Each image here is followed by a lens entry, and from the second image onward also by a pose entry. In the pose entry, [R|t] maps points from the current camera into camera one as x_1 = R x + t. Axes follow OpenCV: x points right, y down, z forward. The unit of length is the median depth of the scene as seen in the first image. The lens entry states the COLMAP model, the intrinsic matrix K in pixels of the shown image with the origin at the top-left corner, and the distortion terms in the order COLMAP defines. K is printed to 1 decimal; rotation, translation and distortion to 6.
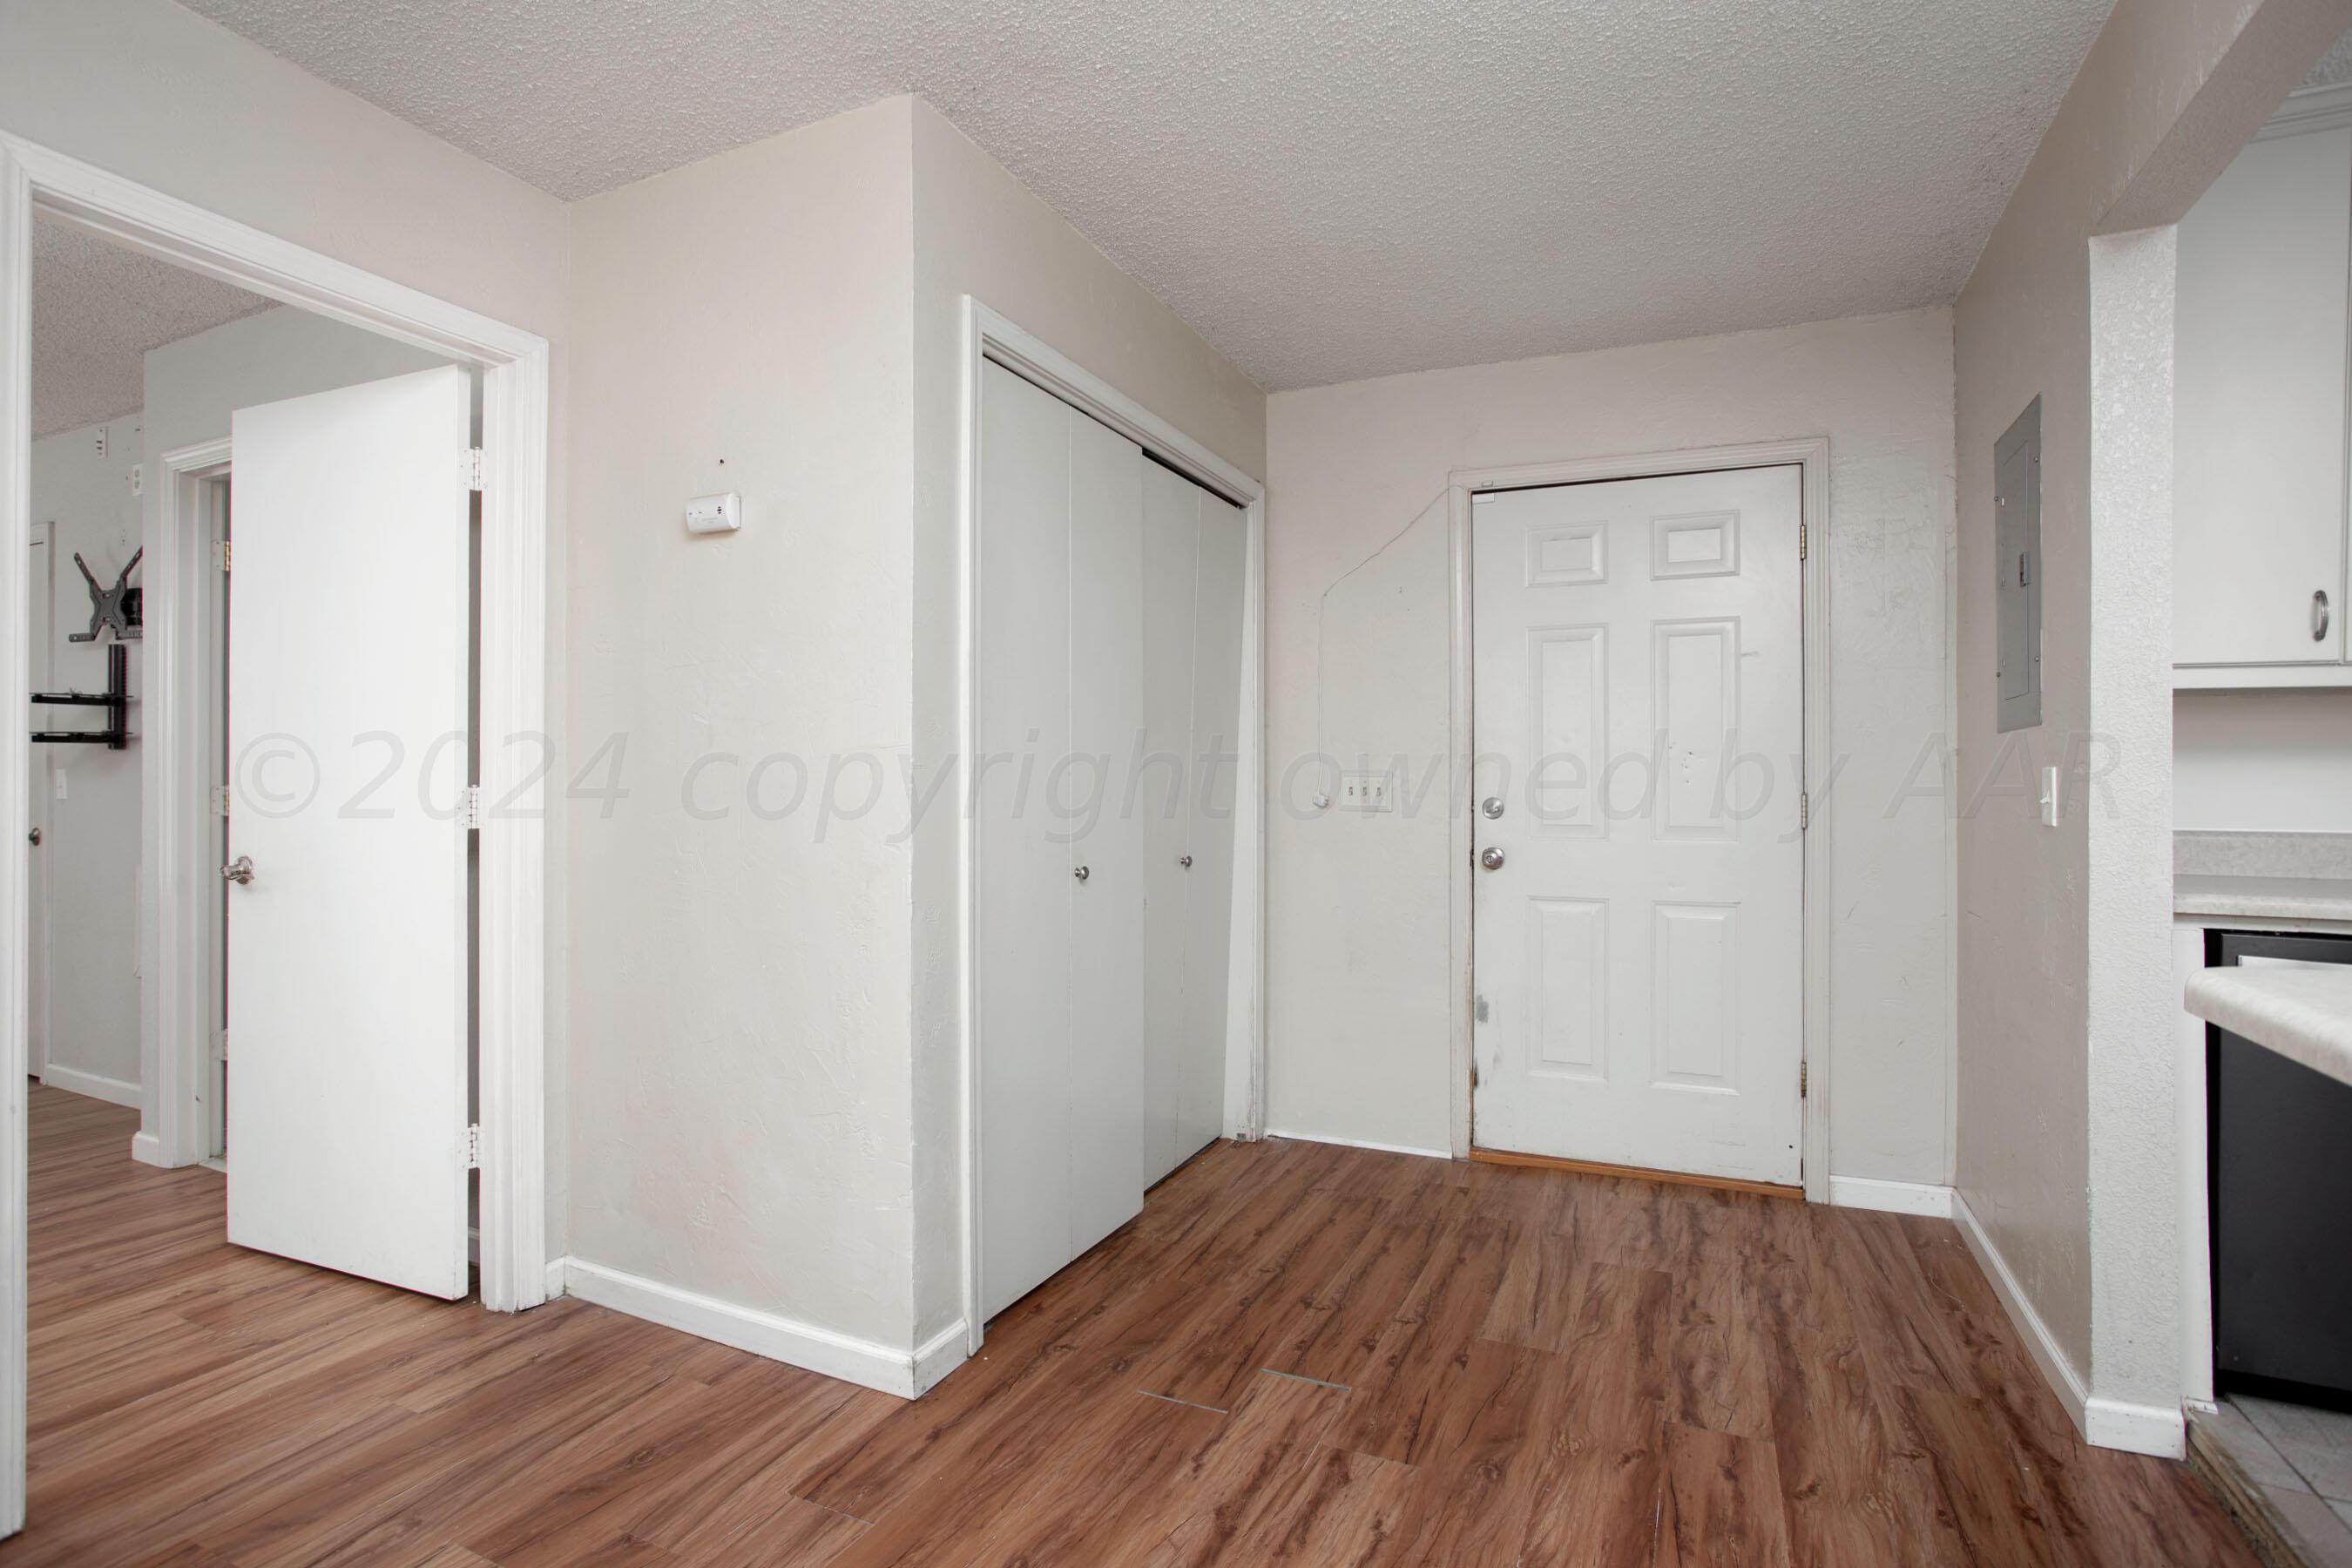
lens RADIAL K [[1166.6, 0, 1183.1], [0, 1166.6, 806.0], [0, 0, 1]] dist [-0.038343, 0.009848]
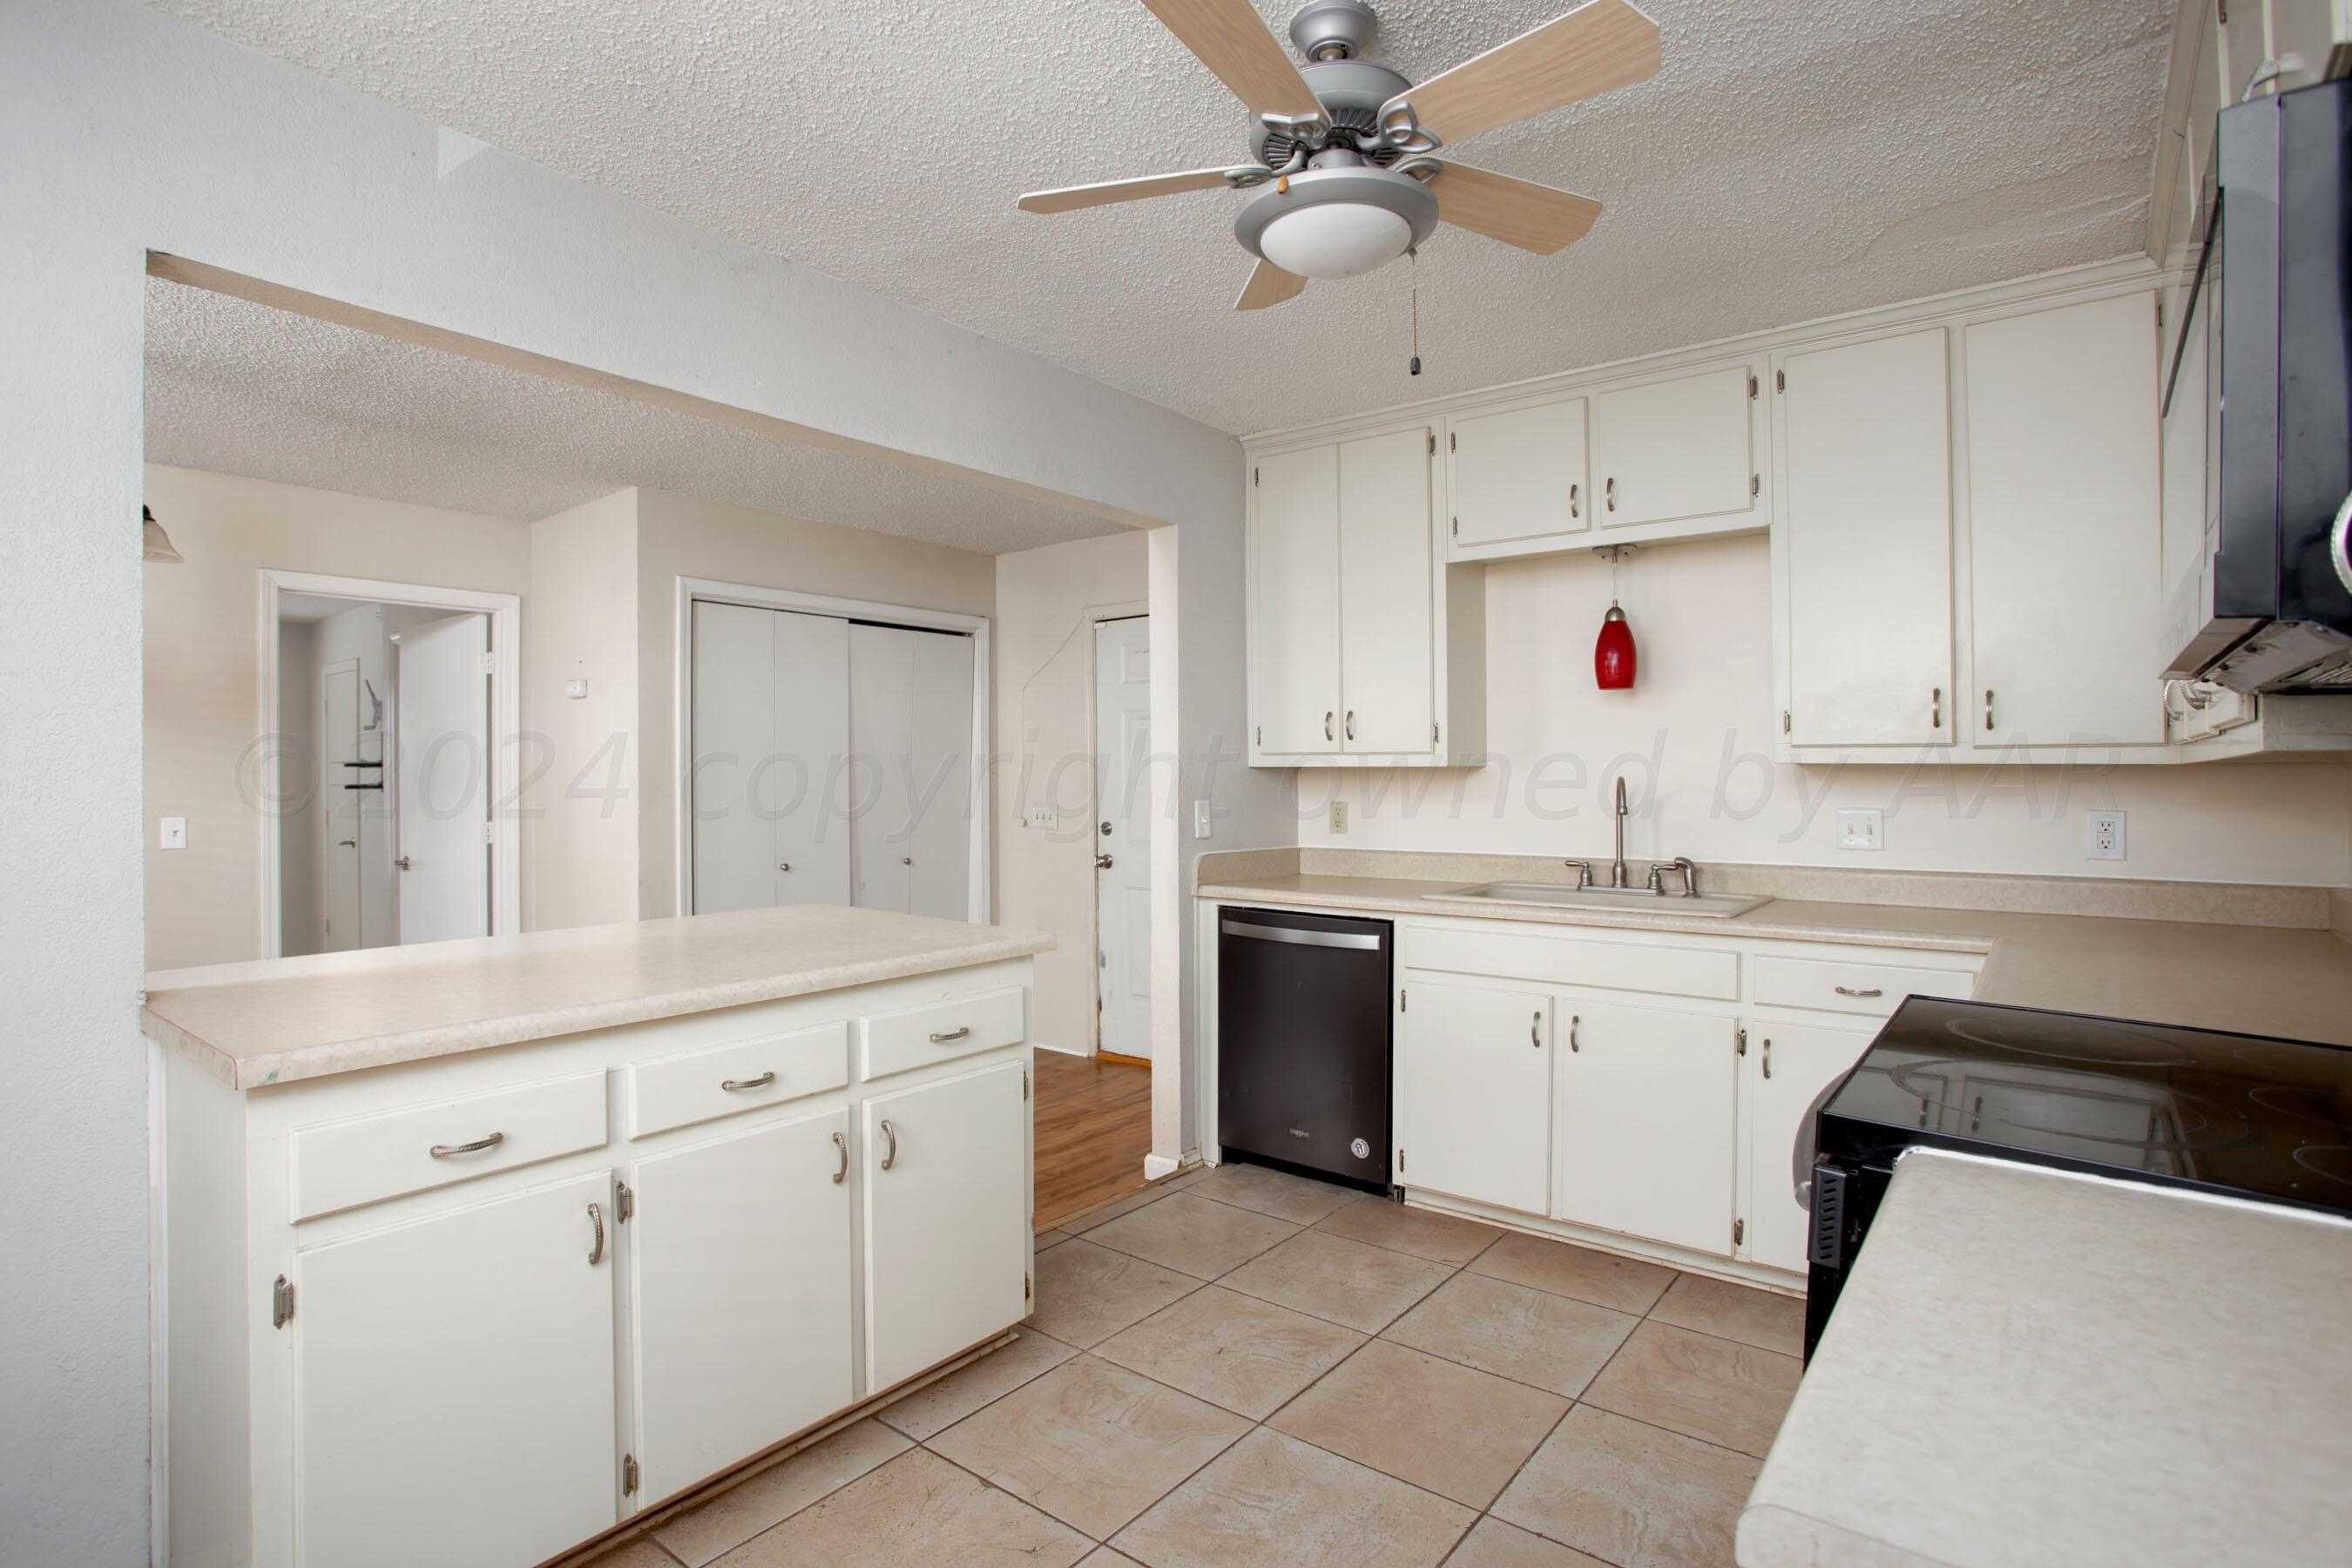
lens RADIAL K [[1166.6, 0, 1162.0], [0, 1166.6, 807.6], [0, 0, 1]] dist [-0.038343, 0.009848]
pose [[0.970751, -0.004574, -0.240046, 0.702750], [0.006203, 0.999963, 0.006033, -0.033953], [0.240009, -0.007345, 0.970743, -0.466682]]
